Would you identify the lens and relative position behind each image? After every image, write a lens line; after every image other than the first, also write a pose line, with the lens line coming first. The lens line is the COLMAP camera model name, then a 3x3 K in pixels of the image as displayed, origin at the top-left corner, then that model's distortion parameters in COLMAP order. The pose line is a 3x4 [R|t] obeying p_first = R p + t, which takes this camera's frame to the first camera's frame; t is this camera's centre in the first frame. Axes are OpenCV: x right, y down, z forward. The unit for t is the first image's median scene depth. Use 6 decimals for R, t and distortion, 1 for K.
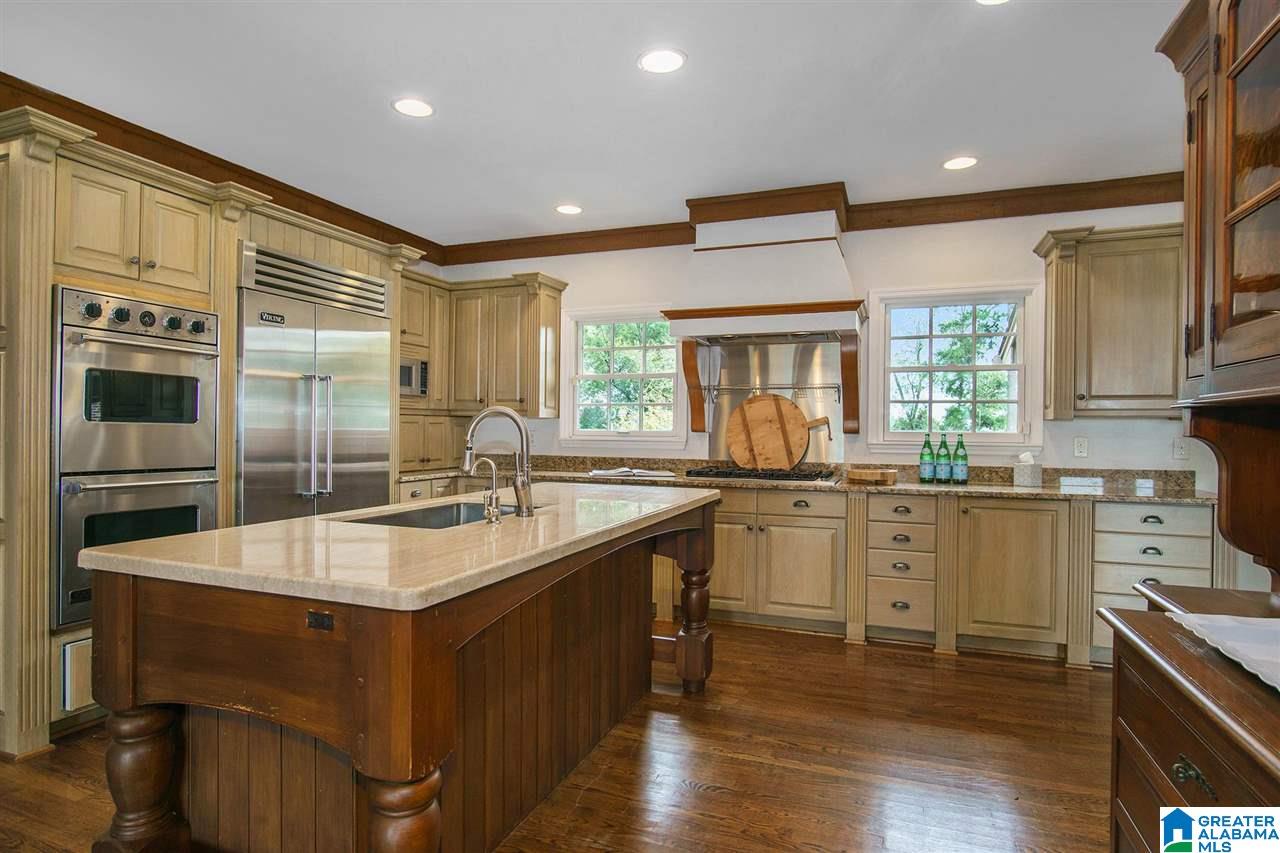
lens RADIAL K [[681.3, 0, 648.1], [0, 681.3, 428.0], [0, 0, 1]] dist [-0.018032, 0.000564]
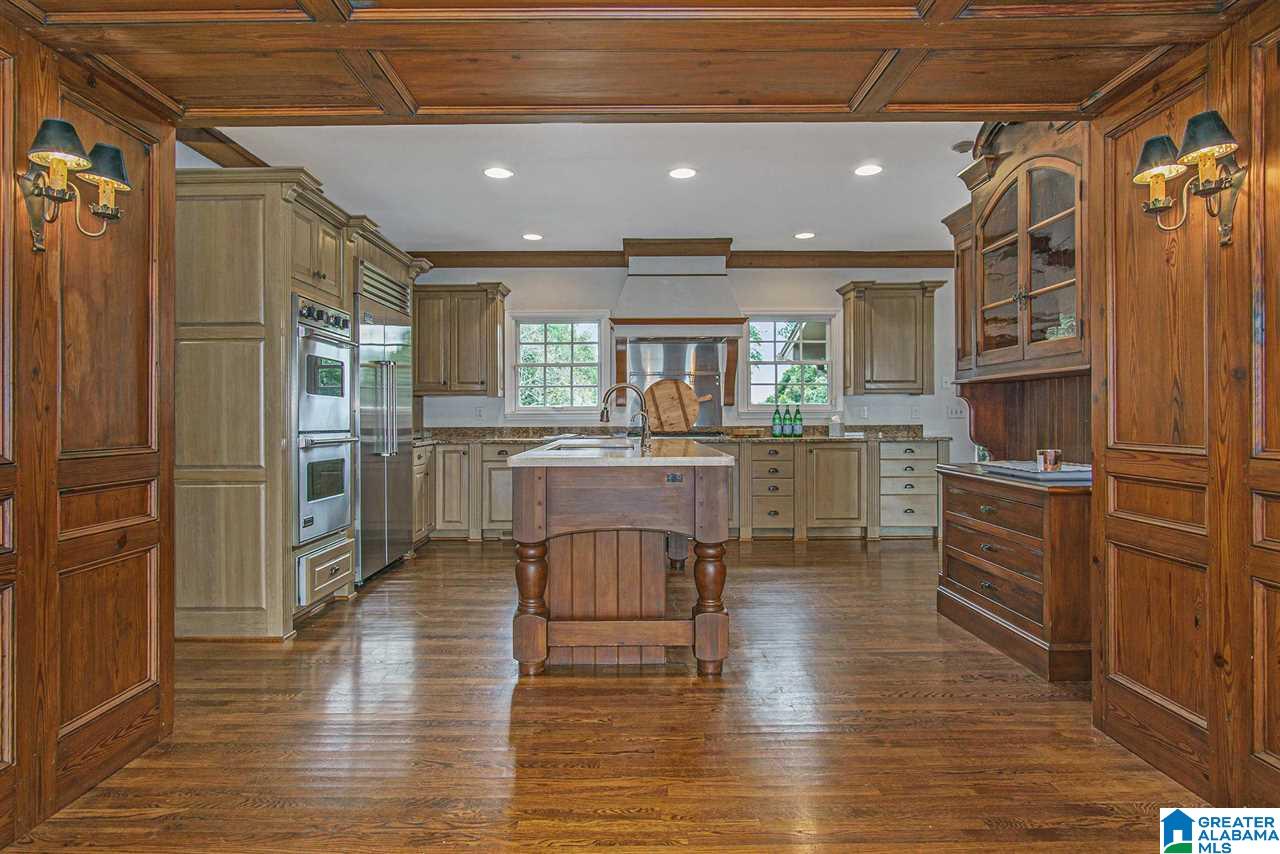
lens RADIAL K [[681.3, 0, 629.8], [0, 681.3, 416.7], [0, 0, 1]] dist [-0.018032, 0.000564]
pose [[0.934873, -0.012129, 0.354775, -0.433365], [0.012096, 0.999924, 0.002311, 0.026363], [-0.354777, 0.002130, 0.934949, -0.310440]]
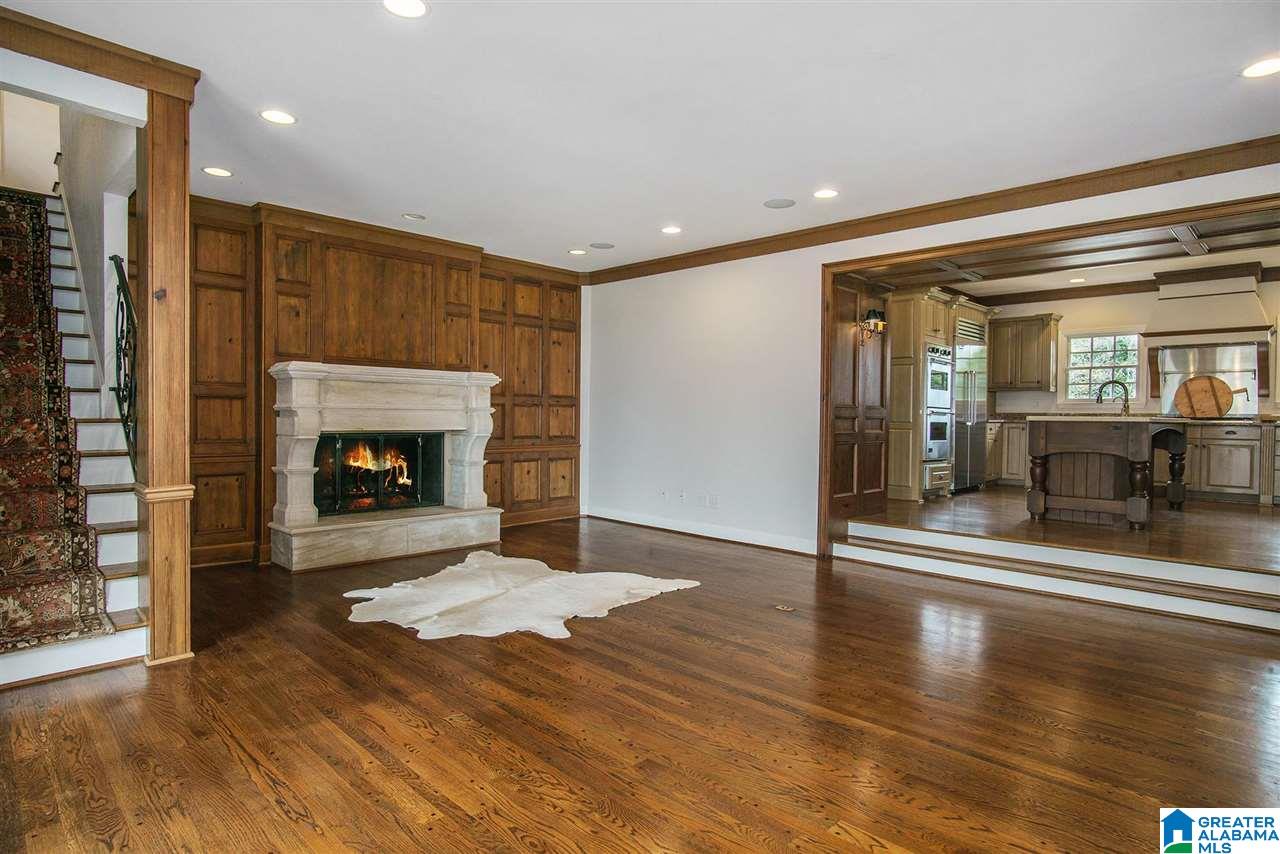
lens RADIAL K [[681.3, 0, 662.0], [0, 681.3, 425.0], [0, 0, 1]] dist [-0.018032, 0.000564]
pose [[0.916715, 0.007676, -0.399468, -0.443228], [-0.004811, 0.999955, 0.008173, 0.075616], [0.399513, -0.005570, 0.916711, -1.245426]]
